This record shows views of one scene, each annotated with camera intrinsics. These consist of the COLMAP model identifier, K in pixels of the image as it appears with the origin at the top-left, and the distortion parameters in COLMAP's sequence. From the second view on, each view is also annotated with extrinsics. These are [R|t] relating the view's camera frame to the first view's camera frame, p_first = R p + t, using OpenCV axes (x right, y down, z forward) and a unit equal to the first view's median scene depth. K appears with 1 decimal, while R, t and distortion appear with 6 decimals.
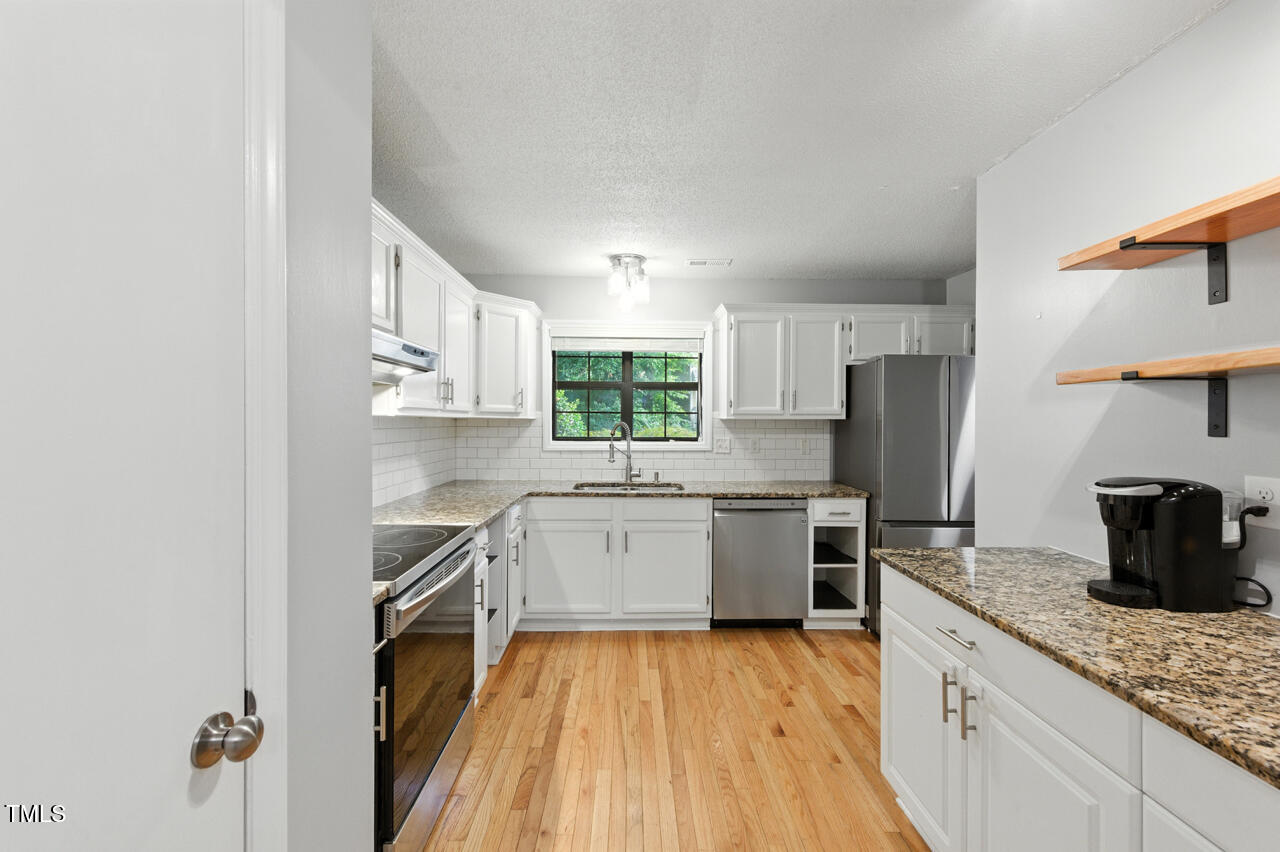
lens RADIAL K [[500.3, 0, 640.0], [0, 500.3, 426.0], [0, 0, 1]] dist [-0.000138, -0.000209]
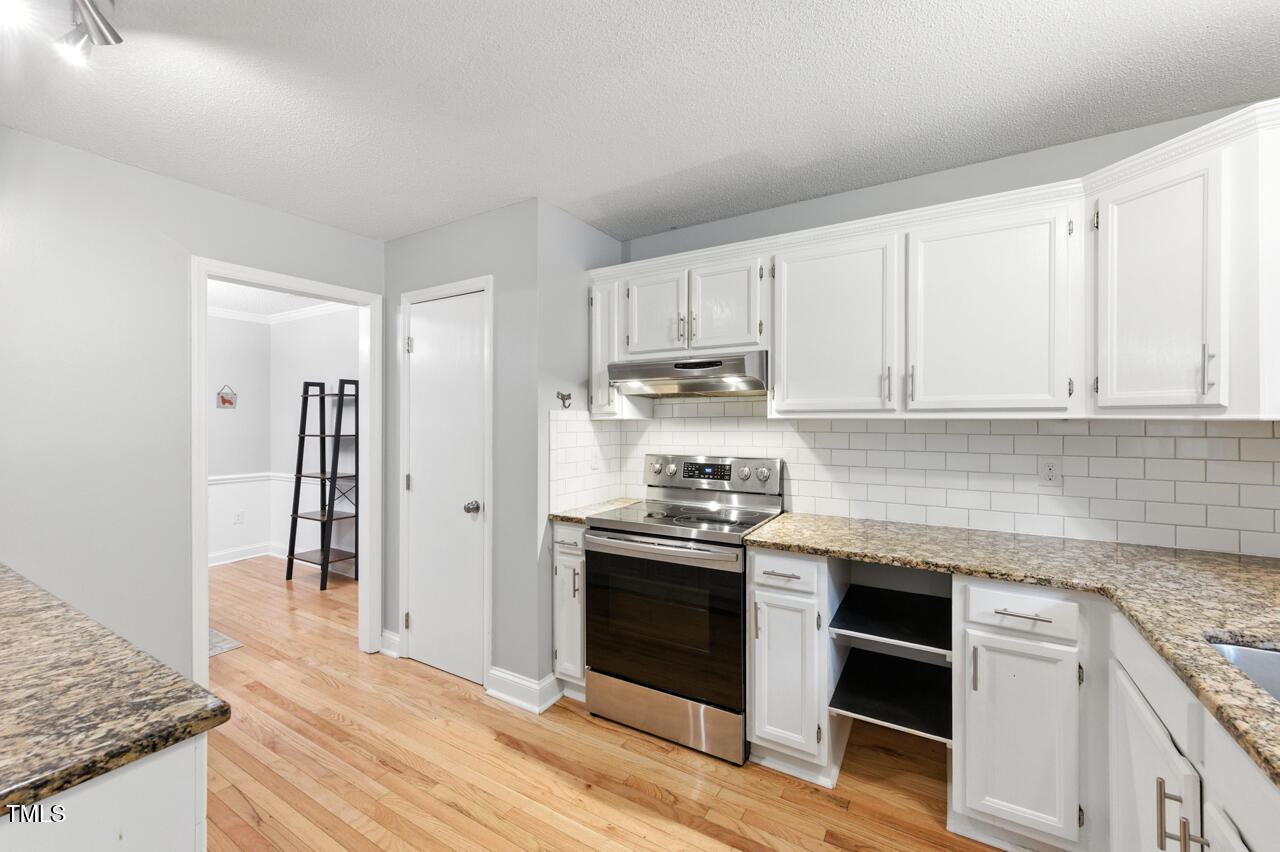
lens RADIAL K [[500.3, 0, 640.0], [0, 500.3, 426.0], [0, 0, 1]] dist [-0.000138, -0.000209]
pose [[-0.530938, -0.000360, -0.847411, 0.696999], [-0.011609, 0.999909, 0.006849, -0.011239], [0.847331, 0.013474, -0.530893, 1.665204]]
